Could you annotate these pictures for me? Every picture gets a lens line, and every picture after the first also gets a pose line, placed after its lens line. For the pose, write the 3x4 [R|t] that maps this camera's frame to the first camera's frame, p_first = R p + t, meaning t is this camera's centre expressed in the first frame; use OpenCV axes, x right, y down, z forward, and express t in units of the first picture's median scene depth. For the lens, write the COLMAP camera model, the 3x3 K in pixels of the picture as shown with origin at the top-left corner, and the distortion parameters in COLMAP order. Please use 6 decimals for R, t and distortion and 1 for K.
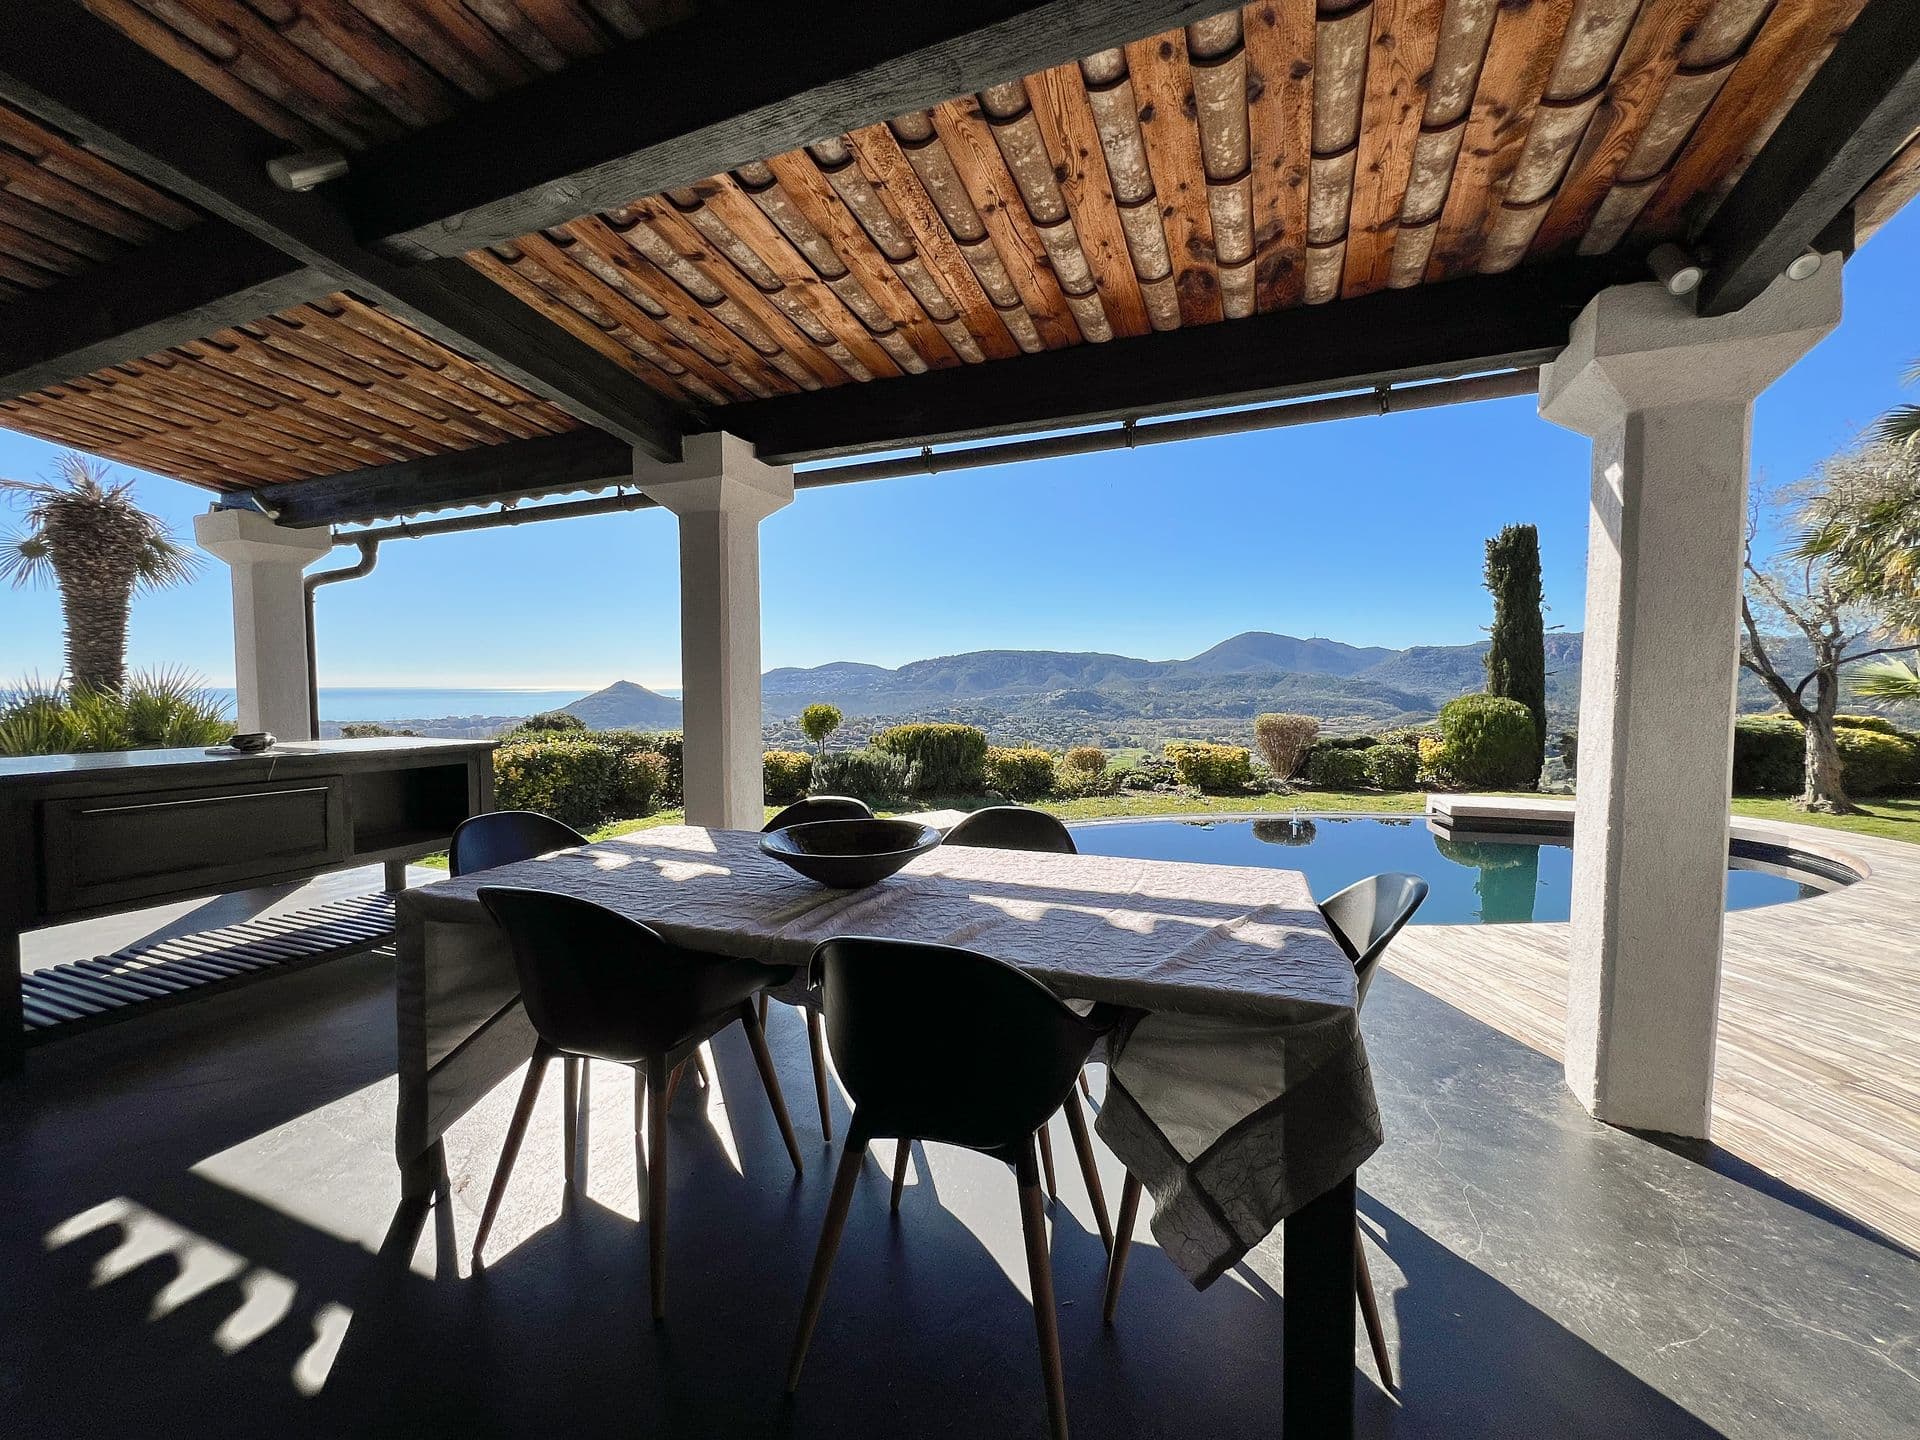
lens RADIAL K [[763.7, 0, 960.0], [0, 763.7, 720.0], [0, 0, 1]] dist [-0.000295, -0.000236]
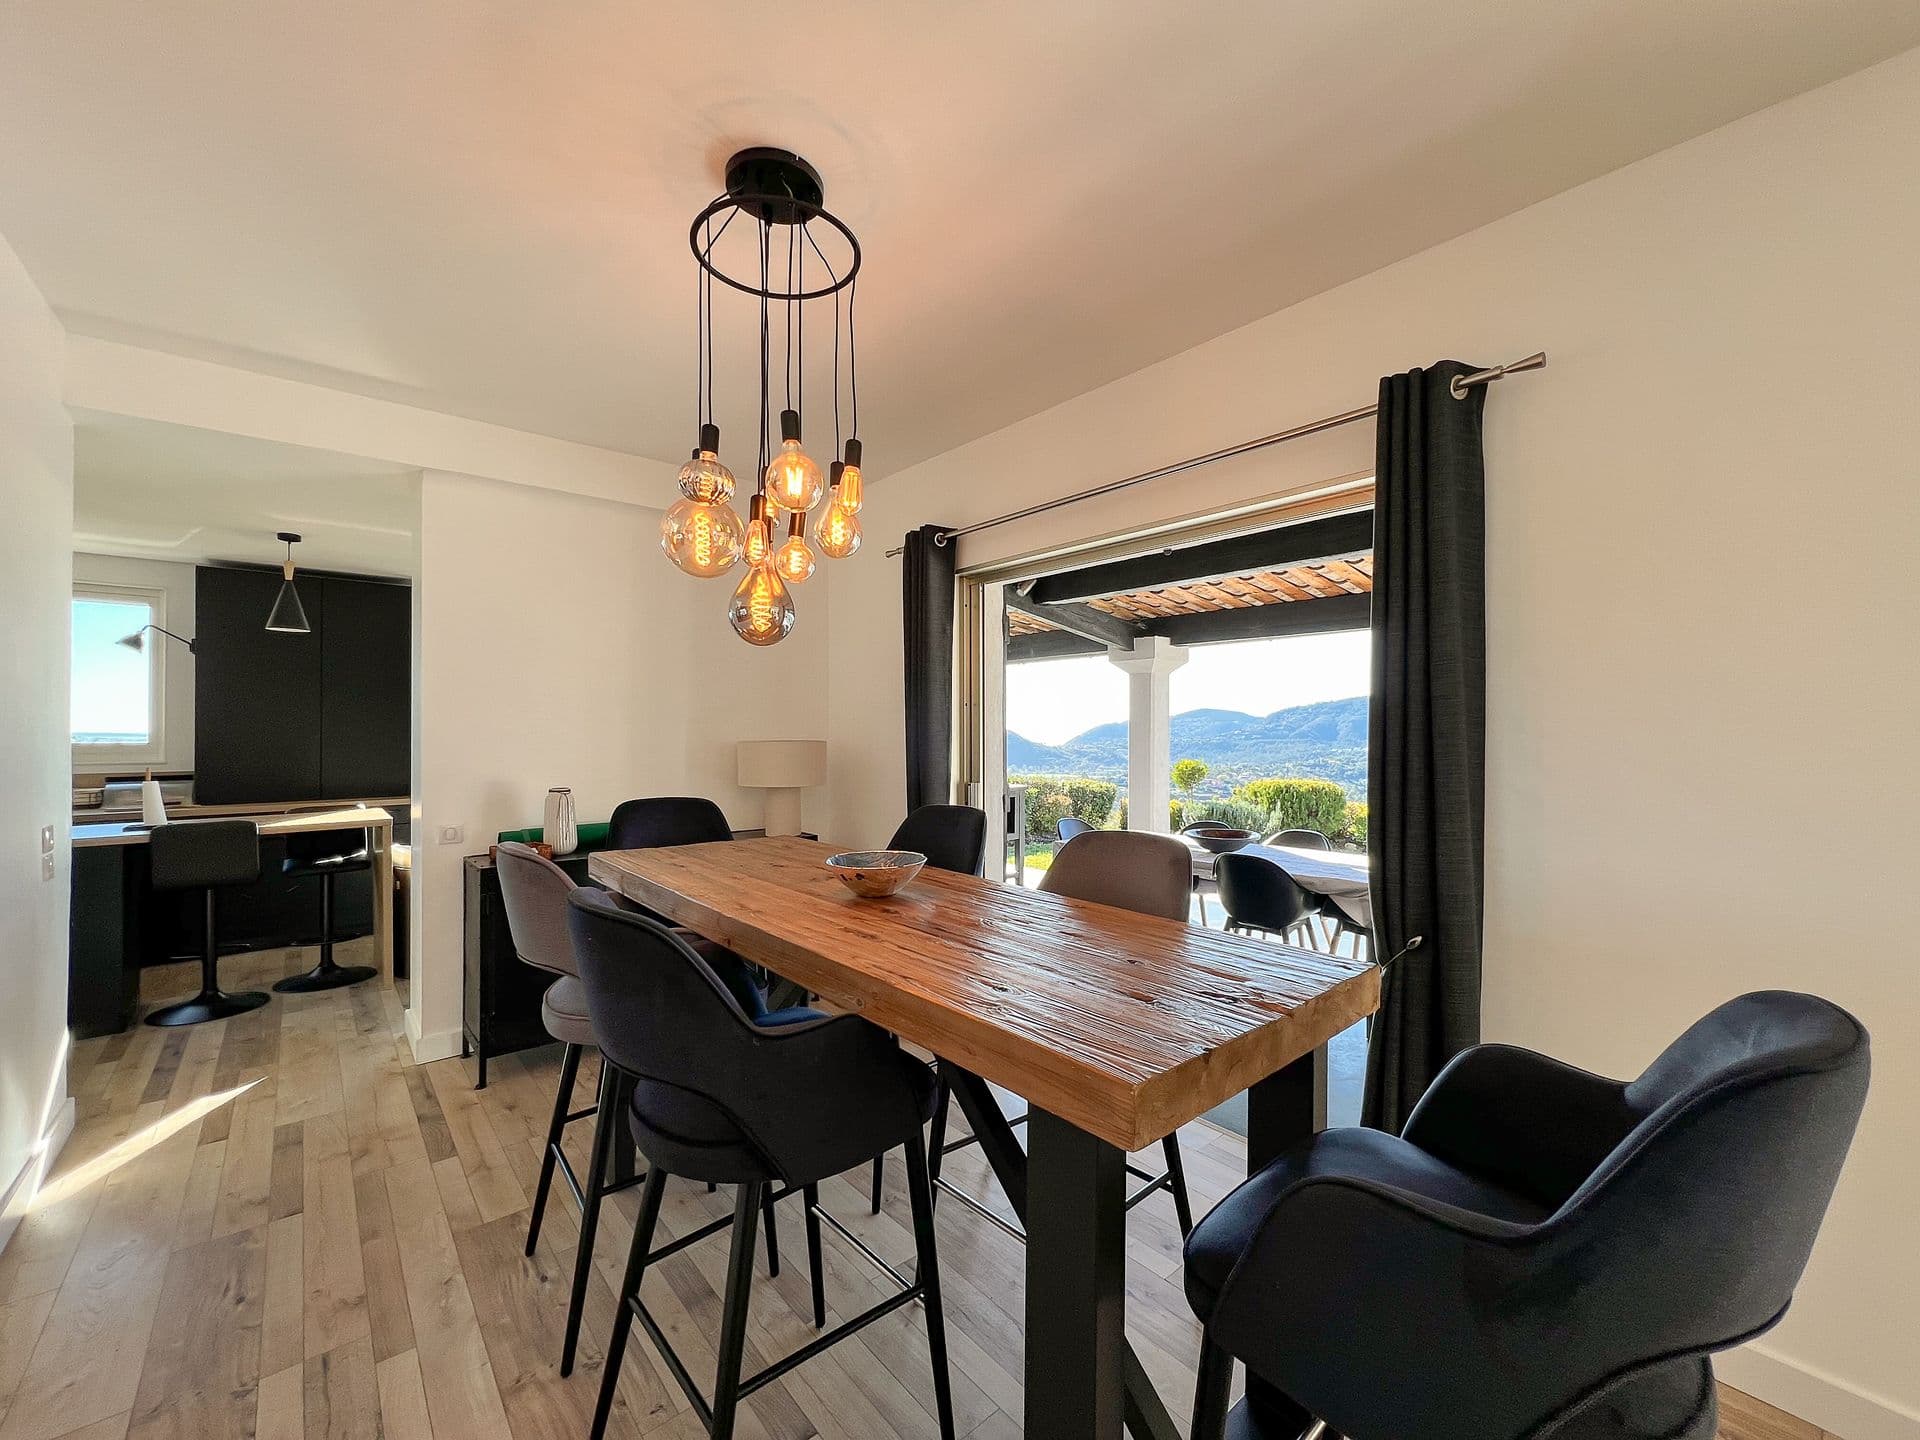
lens RADIAL K [[763.7, 0, 960.0], [0, 763.7, 720.0], [0, 0, 1]] dist [-0.000295, -0.000236]
pose [[0.894396, -0.000376, -0.447276, 0.033329], [-0.026889, 0.998146, -0.054608, -0.009477], [0.446467, 0.060868, 0.892727, -0.267636]]
